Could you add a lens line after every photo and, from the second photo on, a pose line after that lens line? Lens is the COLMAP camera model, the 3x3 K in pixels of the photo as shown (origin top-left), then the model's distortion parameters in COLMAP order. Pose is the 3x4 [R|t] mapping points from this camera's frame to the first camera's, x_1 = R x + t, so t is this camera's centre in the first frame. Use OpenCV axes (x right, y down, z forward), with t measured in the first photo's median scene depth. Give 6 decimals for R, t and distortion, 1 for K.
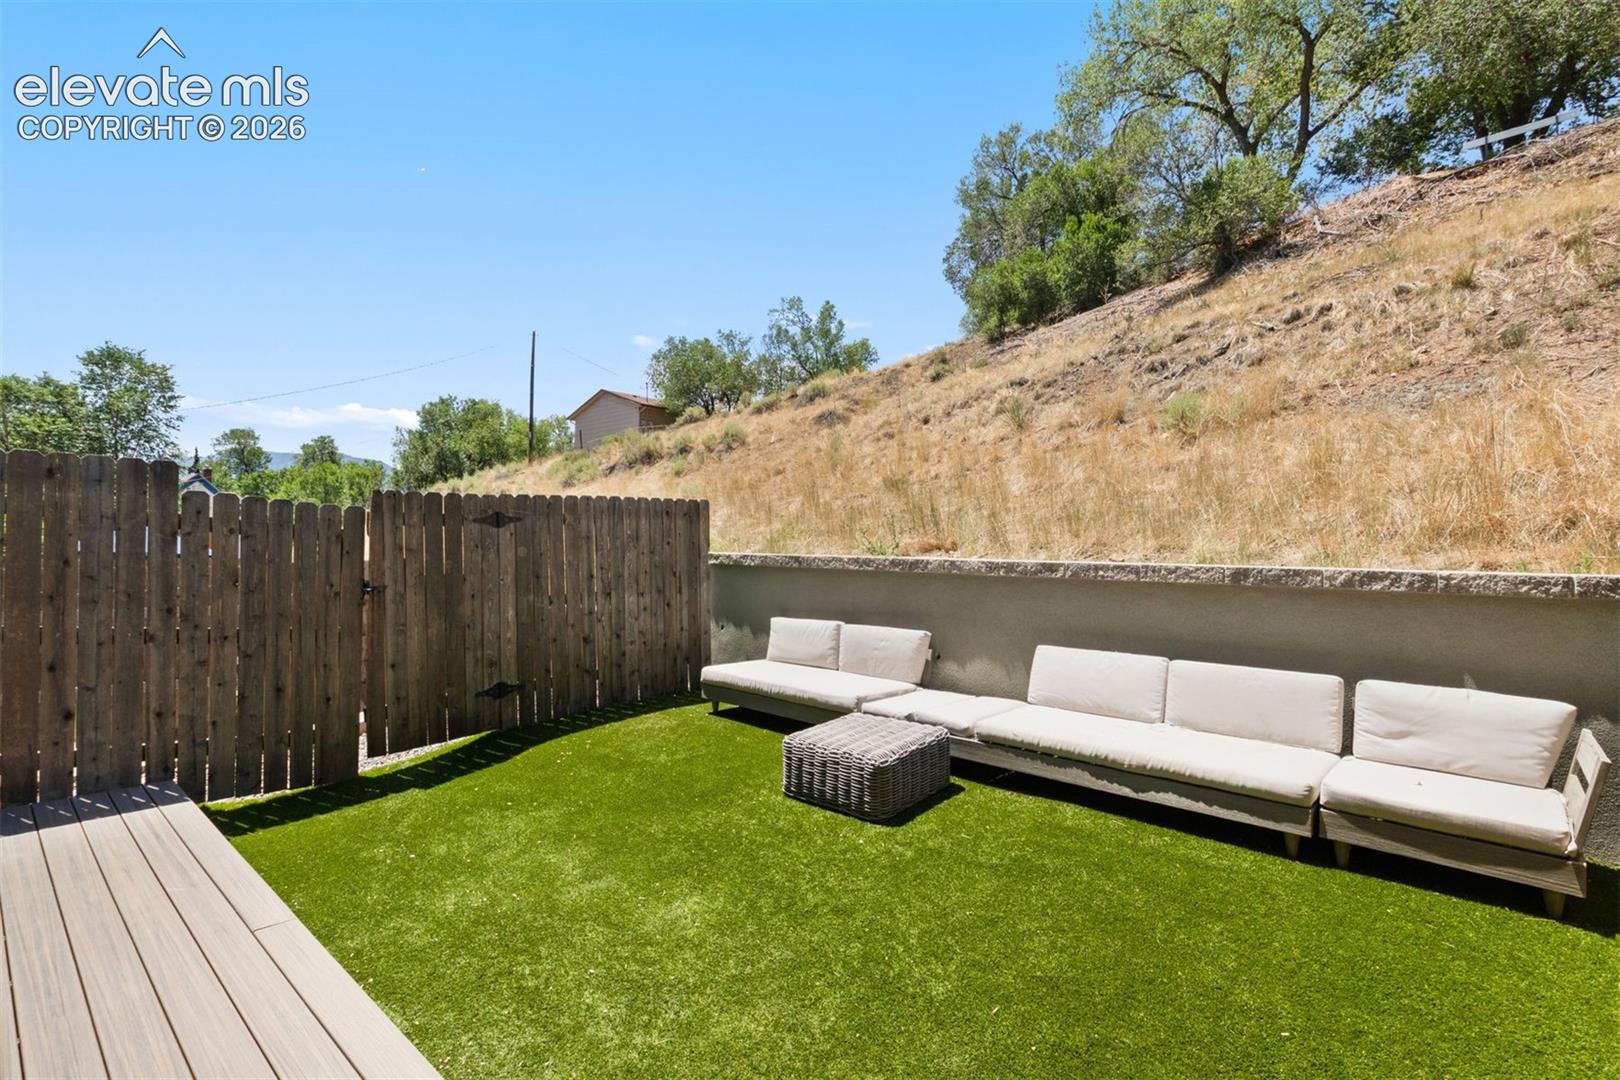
lens RADIAL K [[763.4, 0, 784.7], [0, 763.4, 542.0], [0, 0, 1]] dist [0.003721, -0.000770]
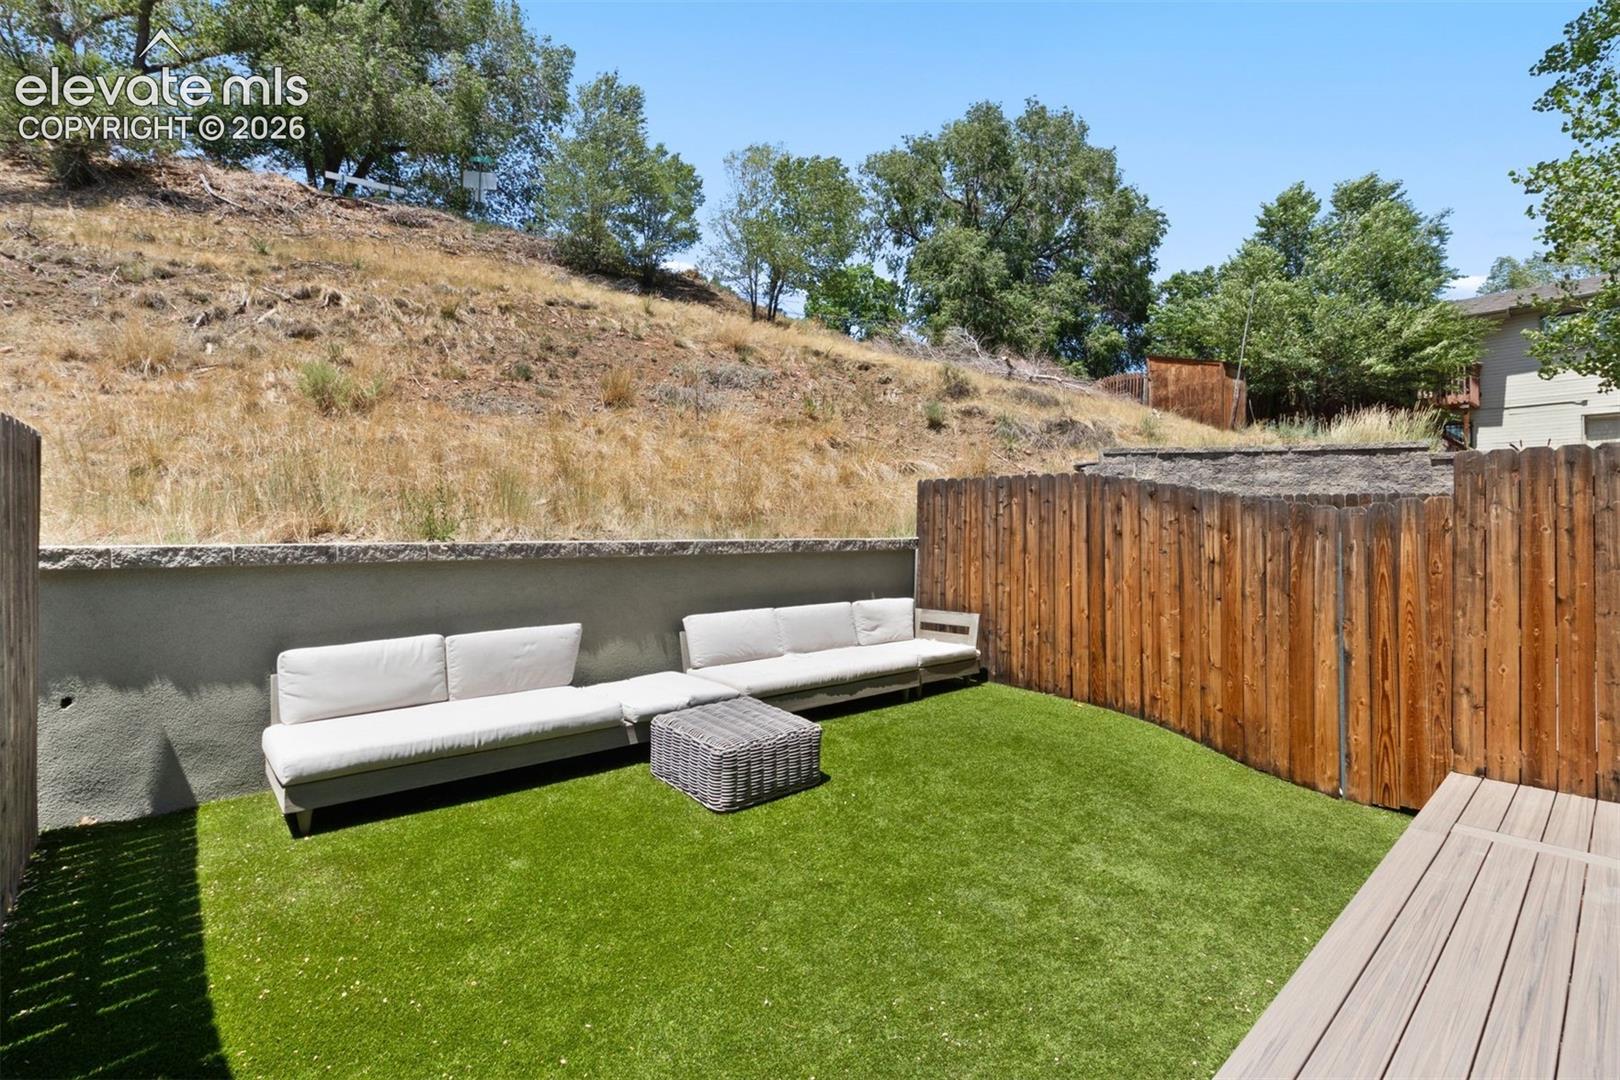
lens RADIAL K [[763.4, 0, 784.7], [0, 763.4, 542.0], [0, 0, 1]] dist [0.003721, -0.000770]
pose [[0.107667, -0.028722, 0.993772, -0.669375], [-0.003410, 0.999566, 0.029259, -0.004923], [-0.994181, -0.006539, 0.107523, 0.657158]]
